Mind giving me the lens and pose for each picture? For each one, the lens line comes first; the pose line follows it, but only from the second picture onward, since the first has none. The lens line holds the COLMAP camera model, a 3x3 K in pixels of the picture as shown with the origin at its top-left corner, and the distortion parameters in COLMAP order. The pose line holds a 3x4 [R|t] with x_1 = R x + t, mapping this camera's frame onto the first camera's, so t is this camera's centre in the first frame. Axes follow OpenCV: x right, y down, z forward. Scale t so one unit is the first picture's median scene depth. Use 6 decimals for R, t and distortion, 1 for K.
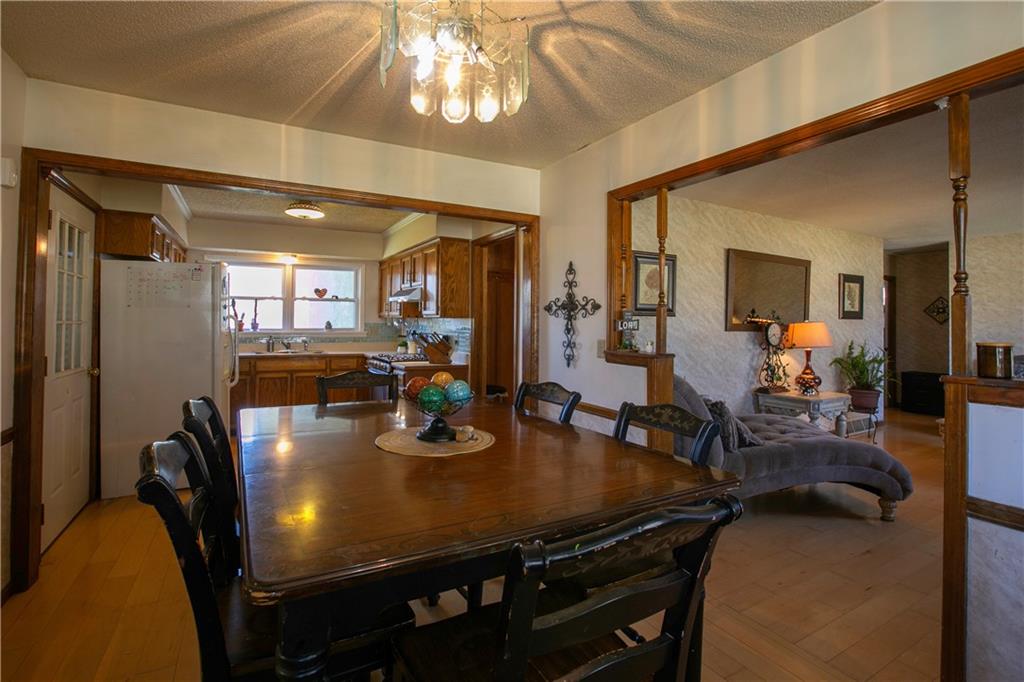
lens RADIAL K [[466.0, 0, 511.2], [0, 466.0, 317.8], [0, 0, 1]] dist [-0.000862, 0.000216]
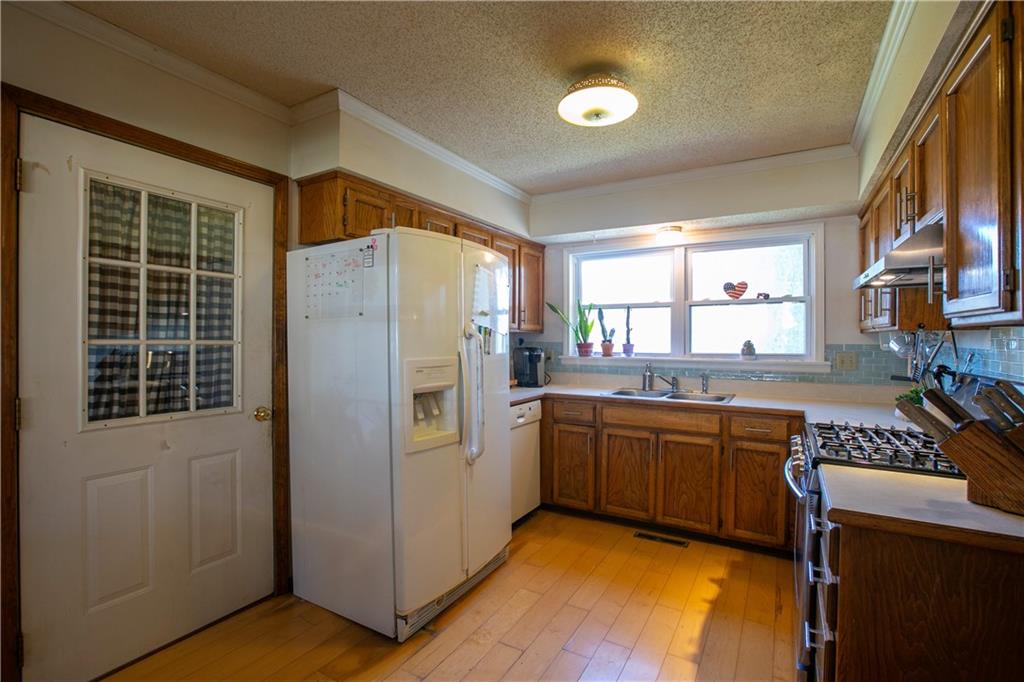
lens RADIAL K [[468.5, 0, 512.0], [0, 468.5, 341.0], [0, 0, 1]] dist [-0.022312, 0.001220]
pose [[0.498134, -0.005032, -0.867086, -0.064841], [0.008040, 0.999967, -0.001185, 0.006249], [0.867063, -0.006381, 0.498158, 0.529362]]
